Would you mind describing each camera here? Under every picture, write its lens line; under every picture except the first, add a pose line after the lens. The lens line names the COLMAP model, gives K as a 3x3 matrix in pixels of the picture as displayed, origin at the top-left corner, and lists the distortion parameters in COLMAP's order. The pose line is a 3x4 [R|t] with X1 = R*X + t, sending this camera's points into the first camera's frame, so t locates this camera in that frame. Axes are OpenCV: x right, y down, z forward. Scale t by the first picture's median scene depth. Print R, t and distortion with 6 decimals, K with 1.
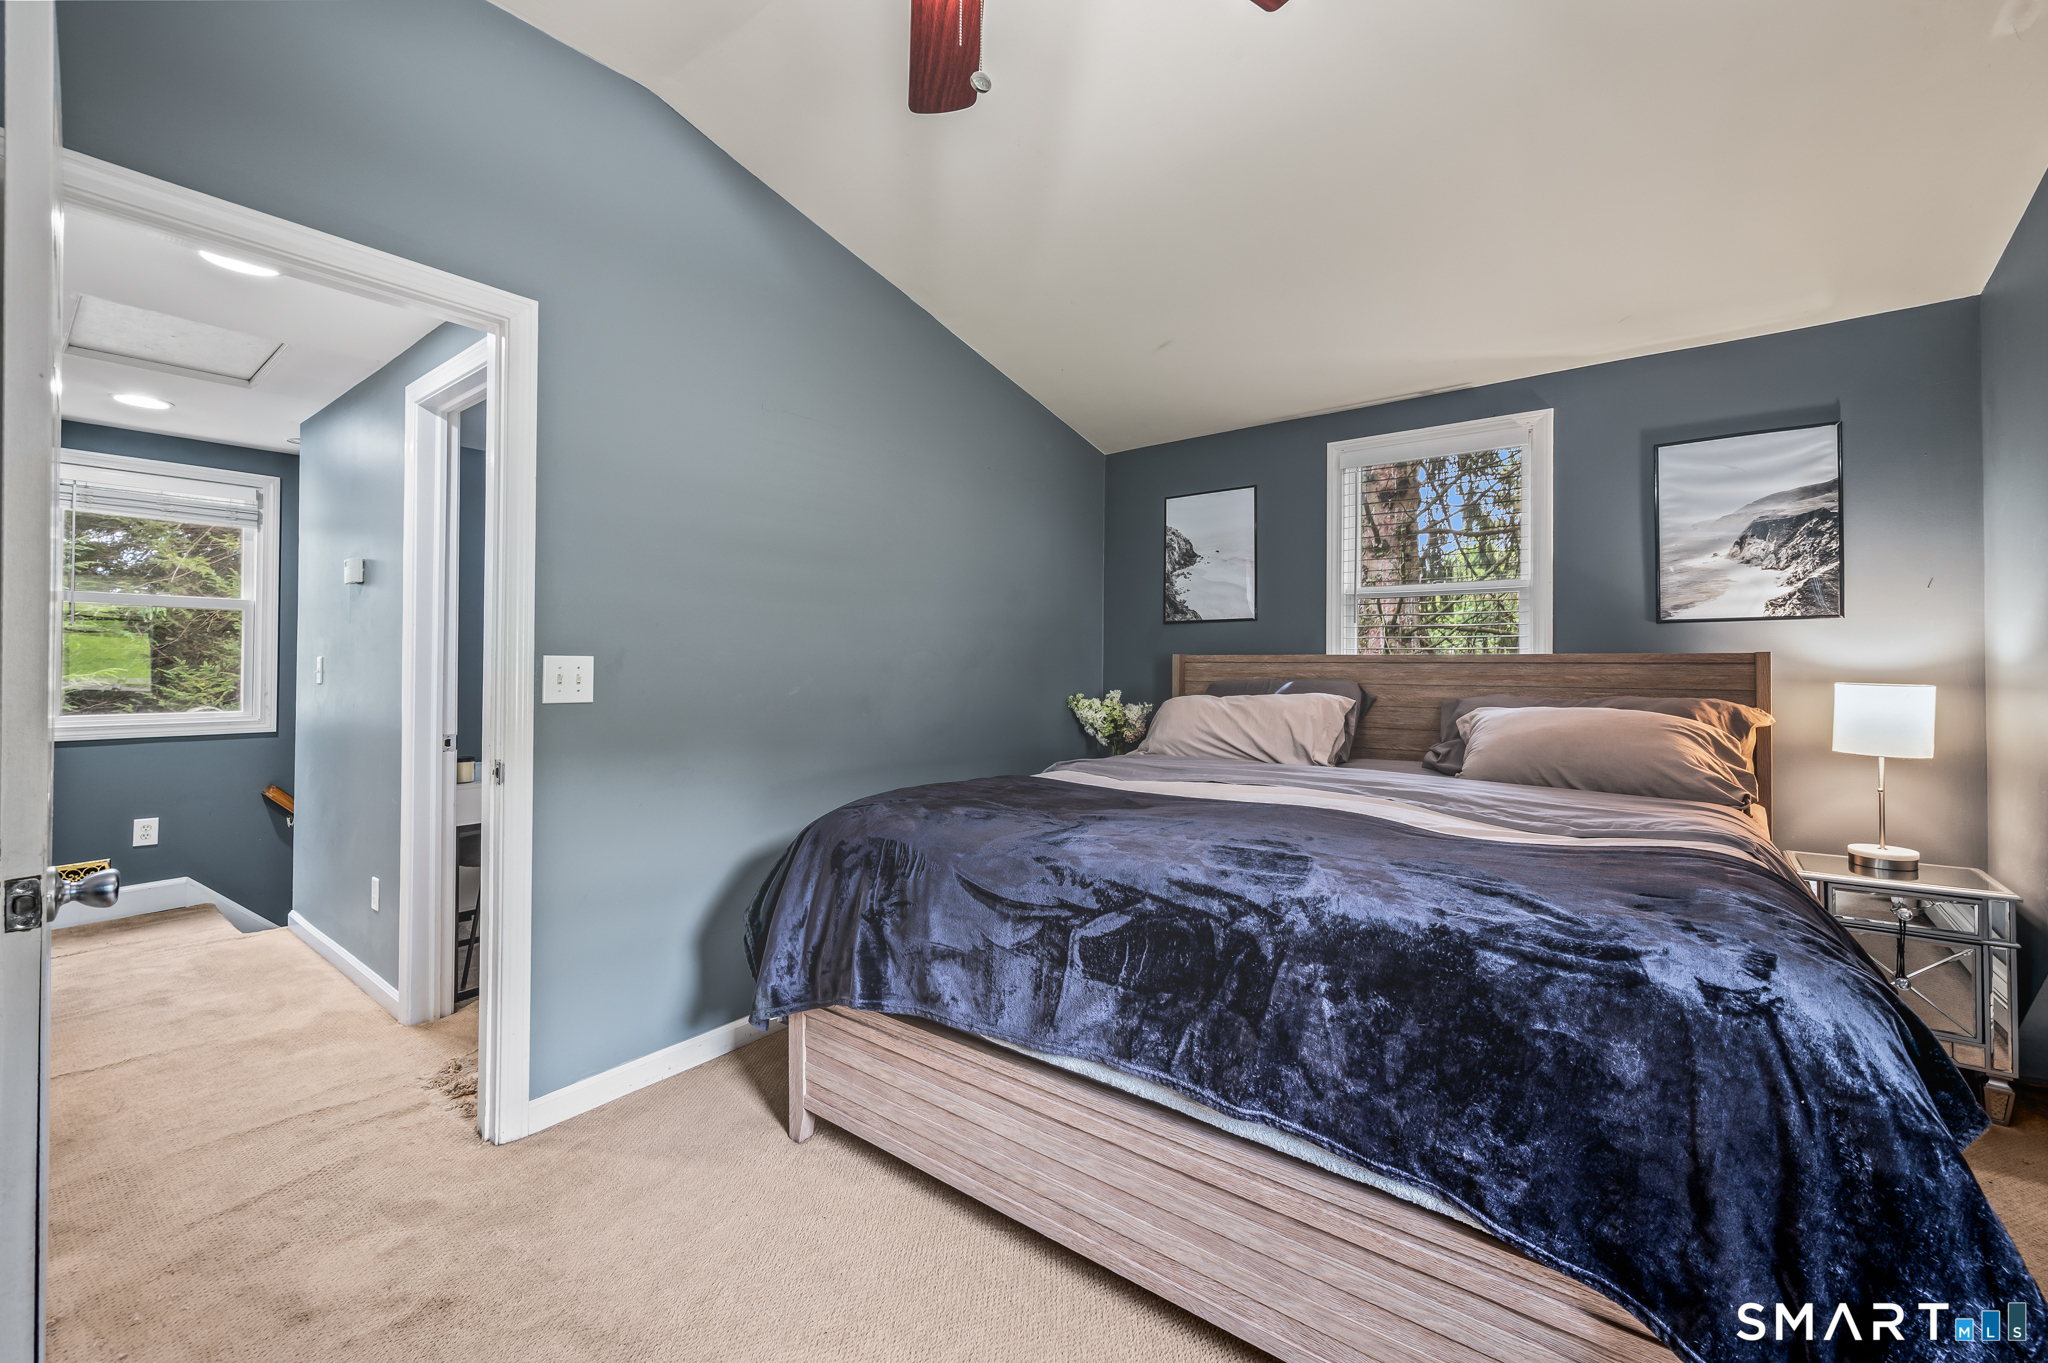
lens RADIAL K [[828.7, 0, 1025.4], [0, 828.7, 667.7], [0, 0, 1]] dist [0.004057, -0.000325]
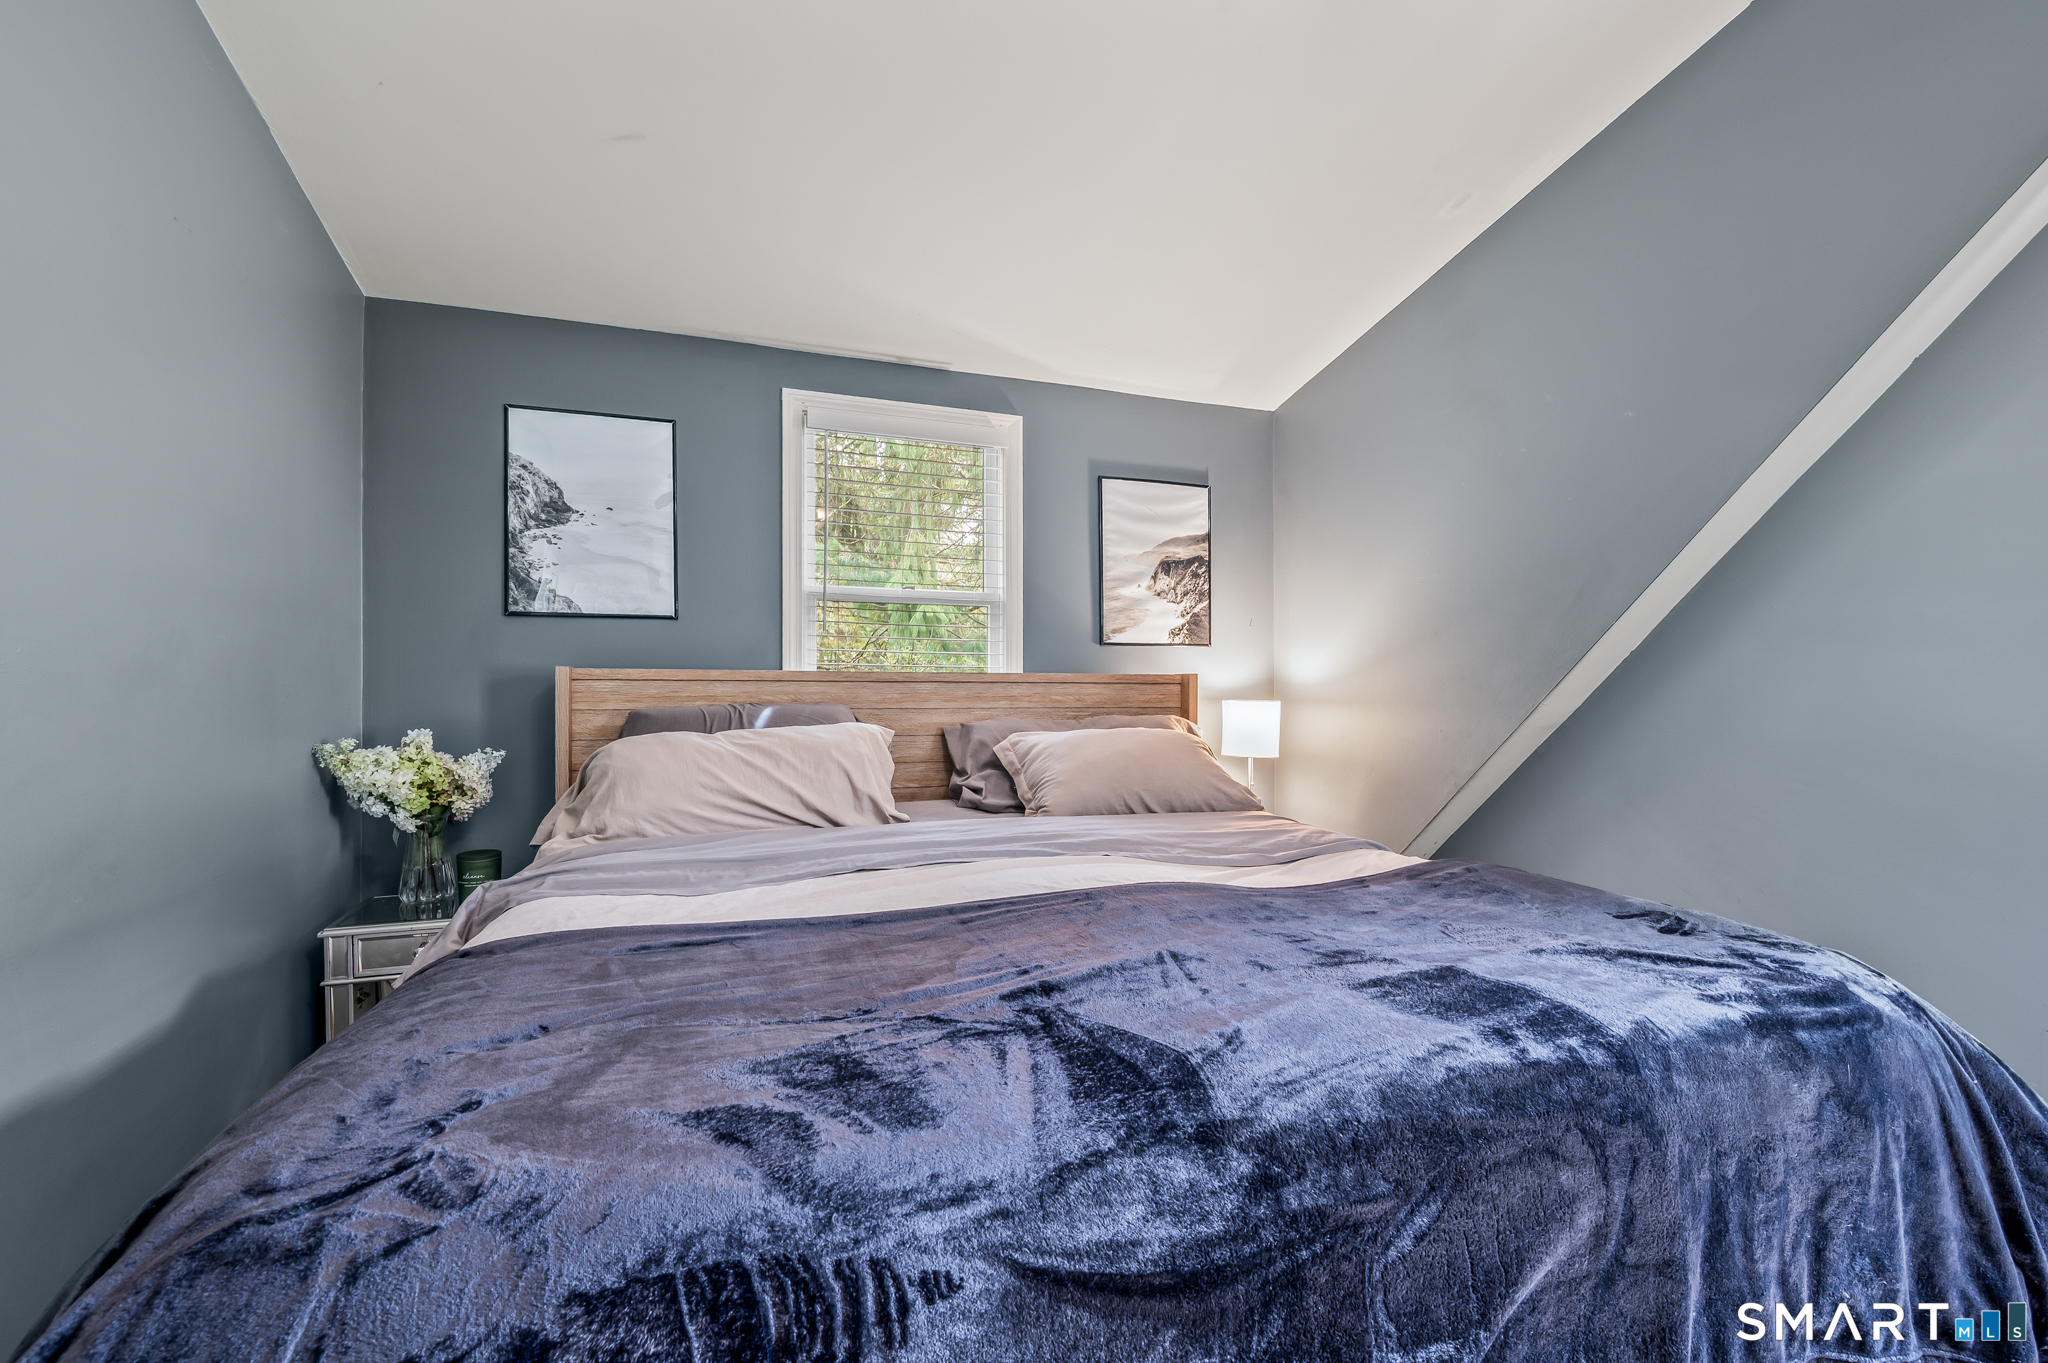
lens RADIAL K [[873.9, 0, 1023.5], [0, 873.9, 690.2], [0, 0, 1]] dist [0.009763, 0.000204]
pose [[0.544912, -0.003389, 0.838486, -0.222490], [0.001462, 0.999994, 0.003092, -0.000149], [-0.838492, -0.000459, 0.544914, 0.471195]]
